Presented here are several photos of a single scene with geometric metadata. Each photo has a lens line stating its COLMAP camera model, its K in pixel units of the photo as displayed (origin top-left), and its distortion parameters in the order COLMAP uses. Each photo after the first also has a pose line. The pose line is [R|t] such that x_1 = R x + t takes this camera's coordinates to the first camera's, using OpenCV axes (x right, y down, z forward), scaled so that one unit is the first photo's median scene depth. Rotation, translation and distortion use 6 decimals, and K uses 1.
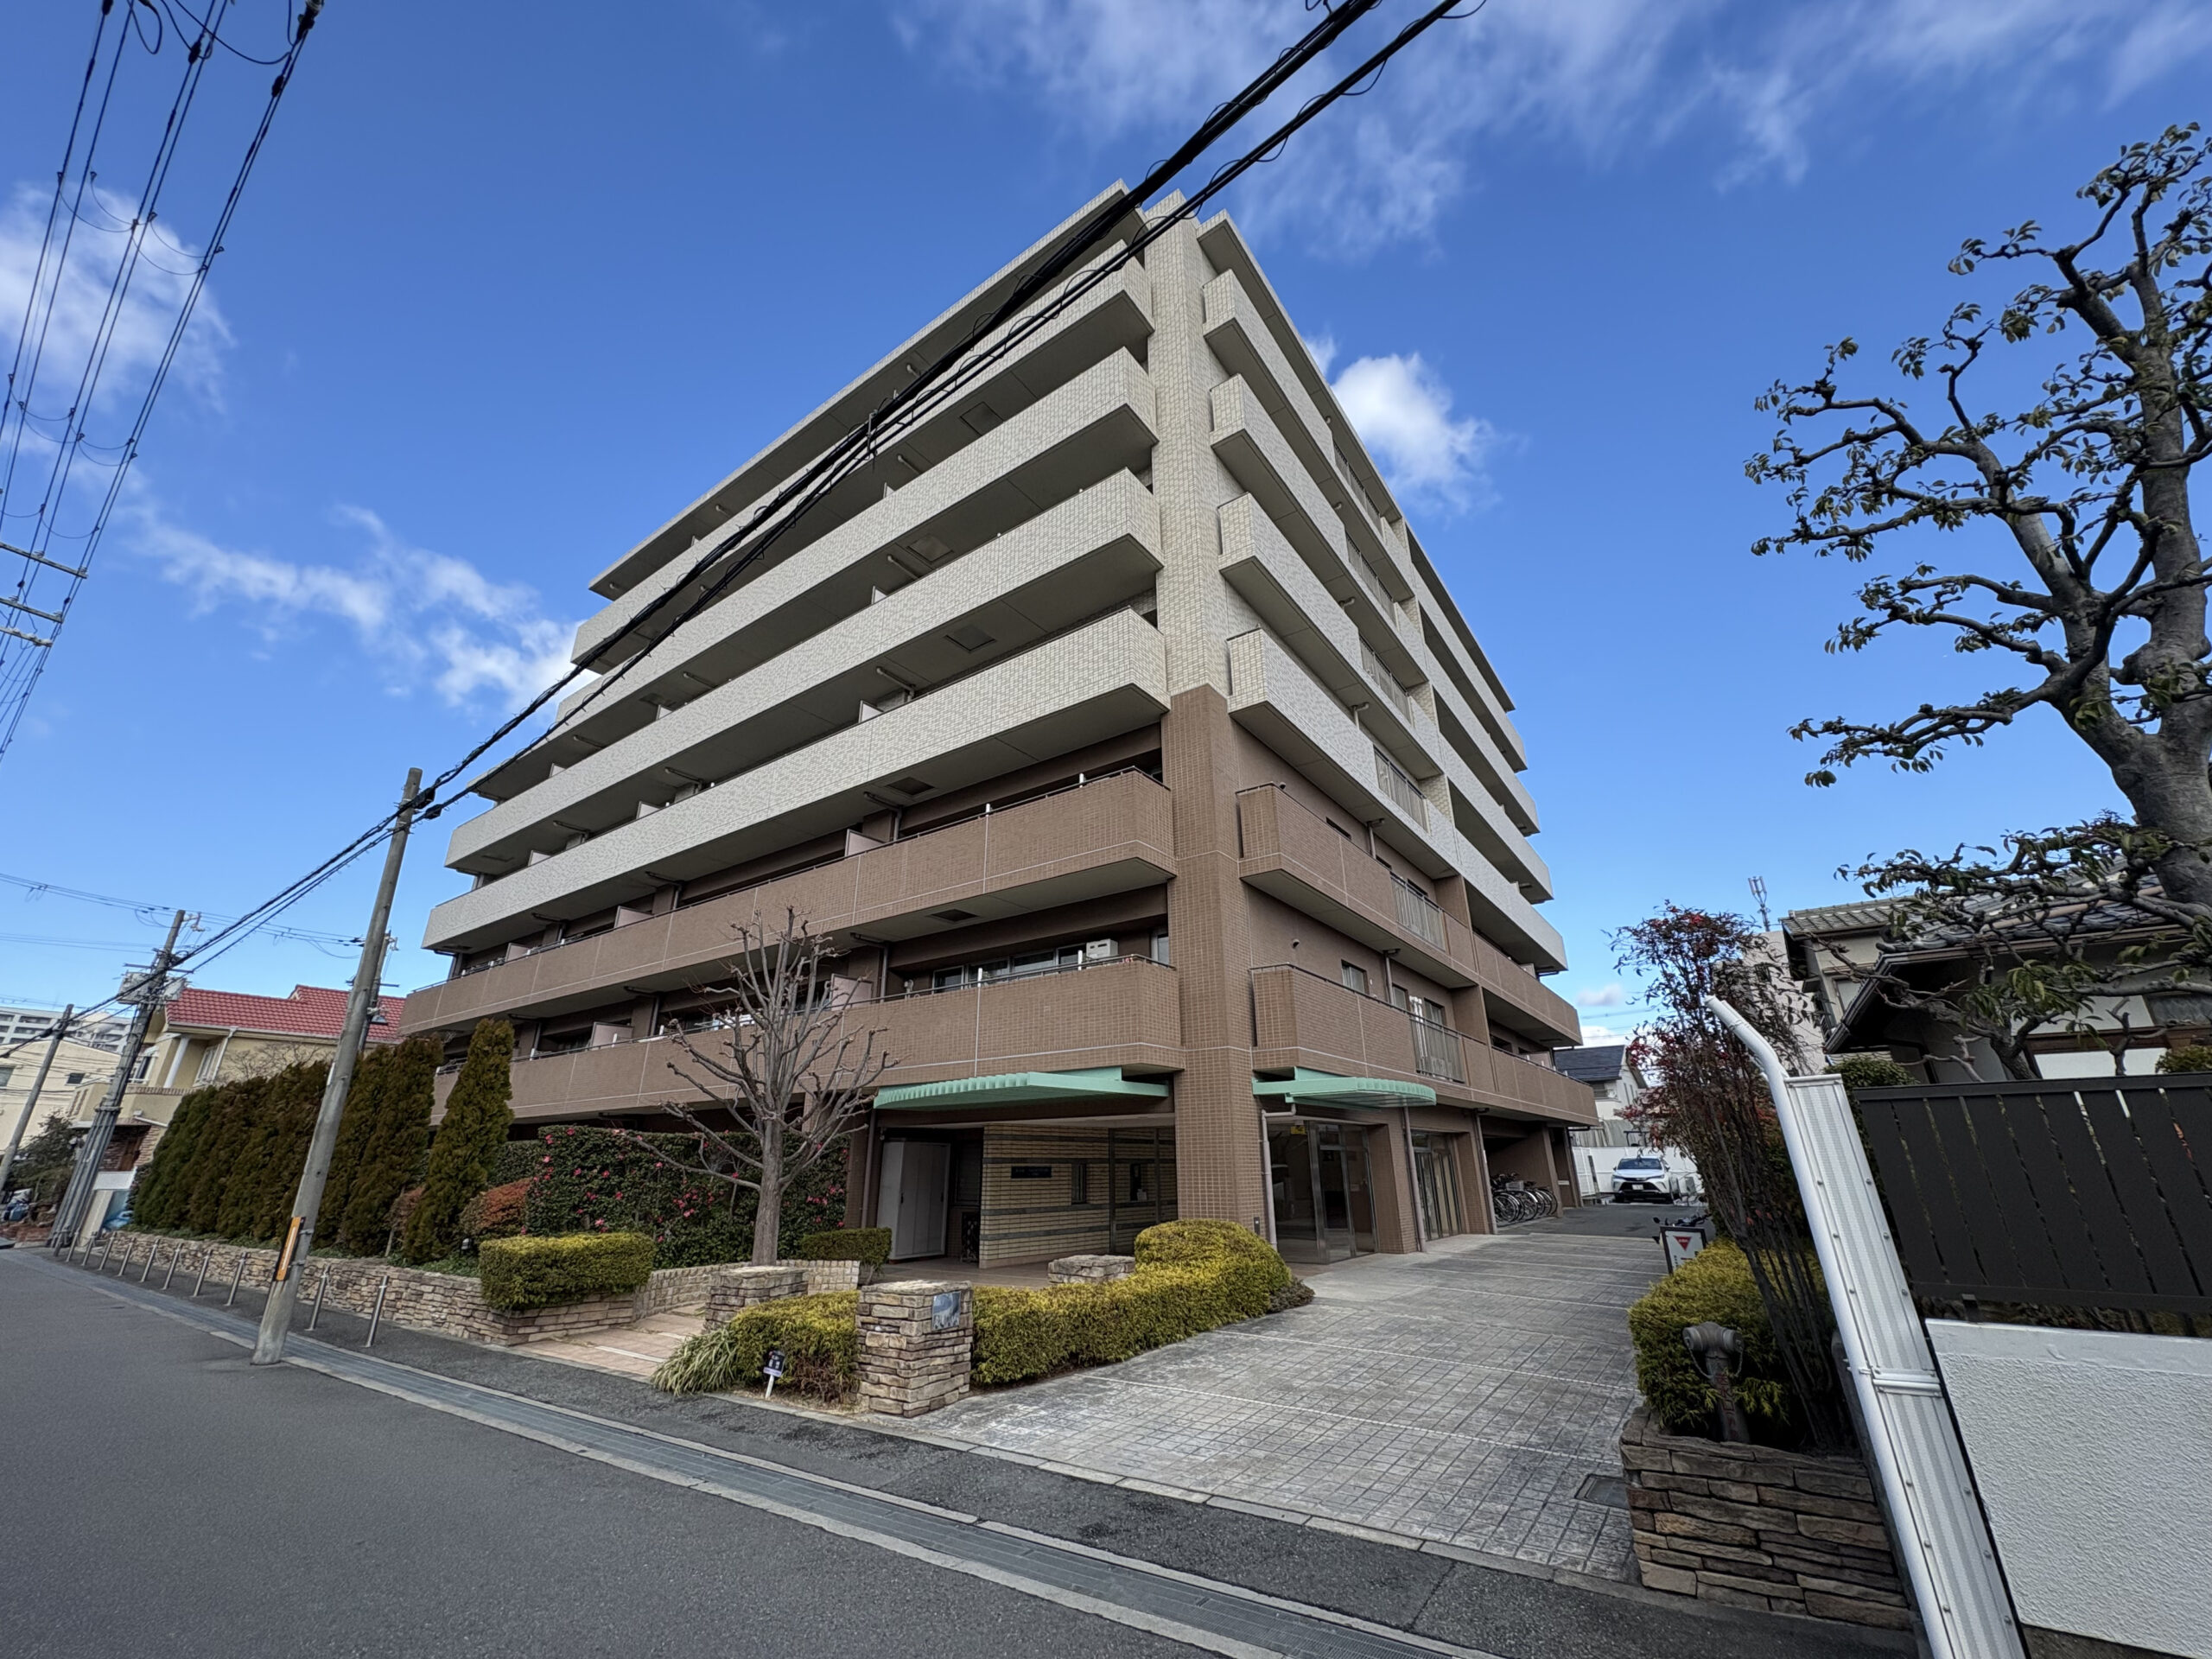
lens RADIAL K [[879.0, 0, 1104.3], [0, 879.0, 823.0], [0, 0, 1]] dist [-0.000895, -0.000744]
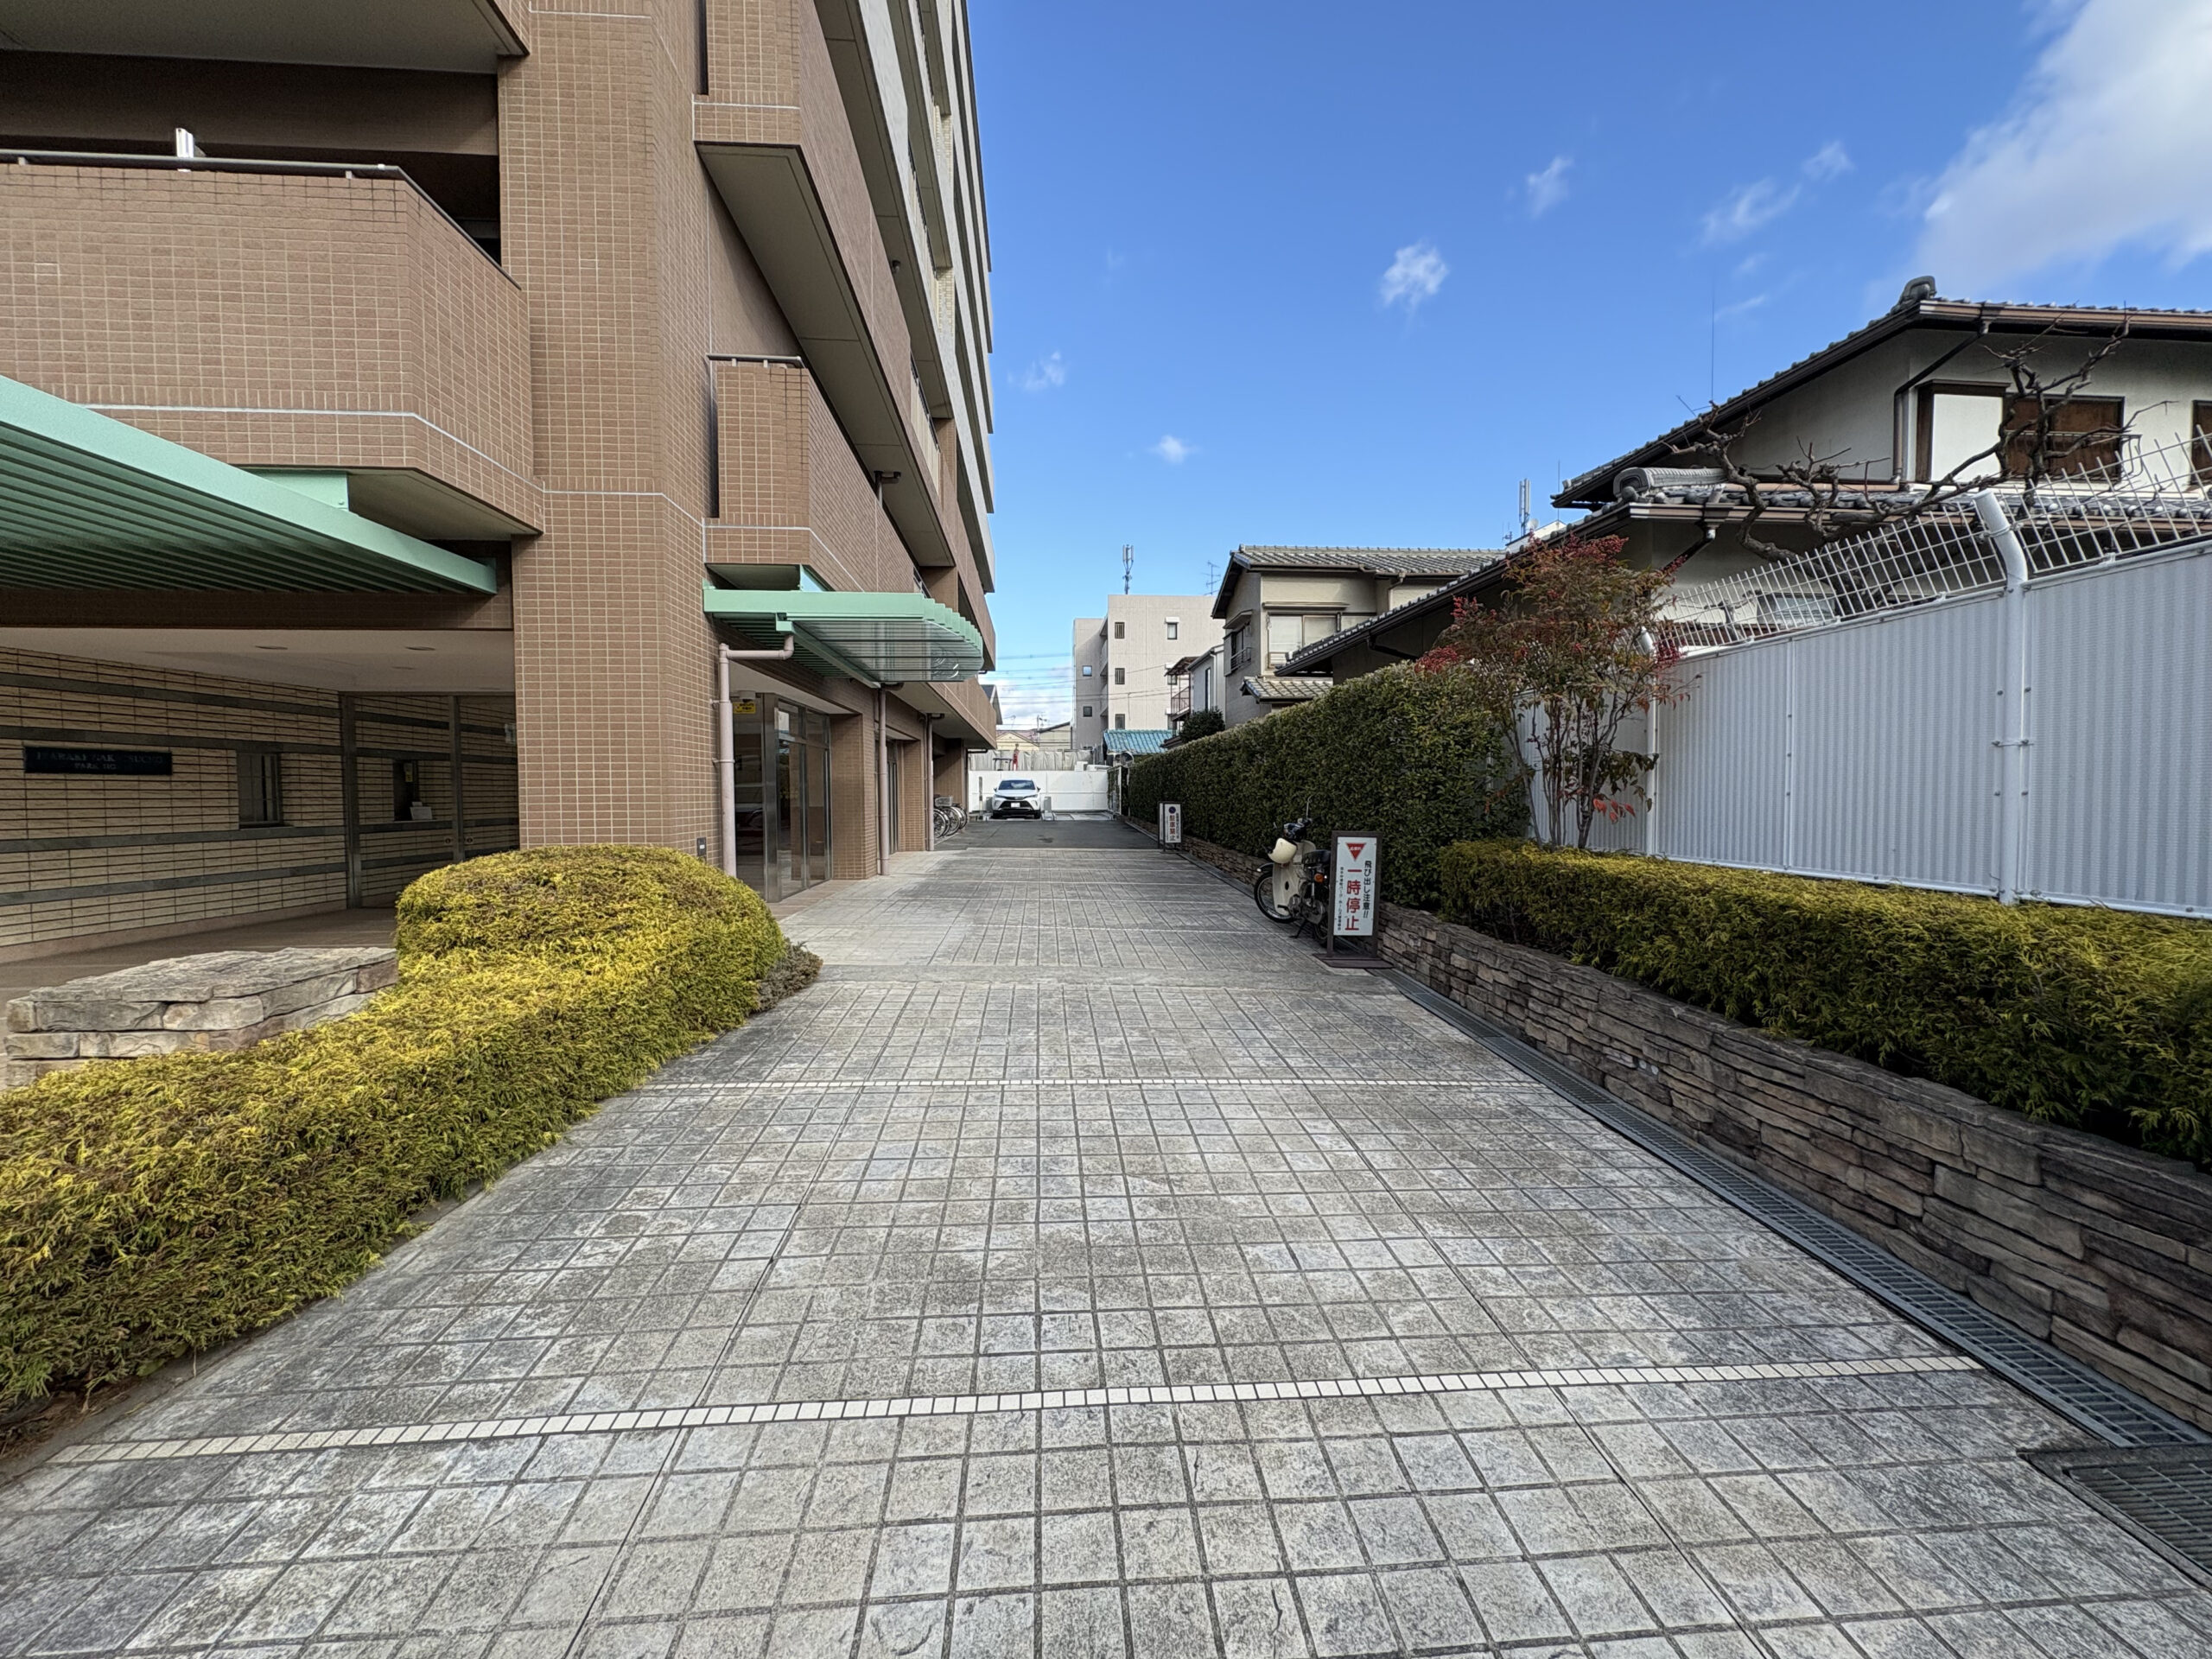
lens RADIAL K [[879.0, 0, 1110.2], [0, 879.0, 826.8], [0, 0, 1]] dist [-0.000895, -0.000744]
pose [[0.762453, -0.021083, 0.646700, 0.021400], [-0.237747, 0.920427, 0.310307, 0.216045], [-0.601782, -0.390346, 0.696770, 0.477550]]
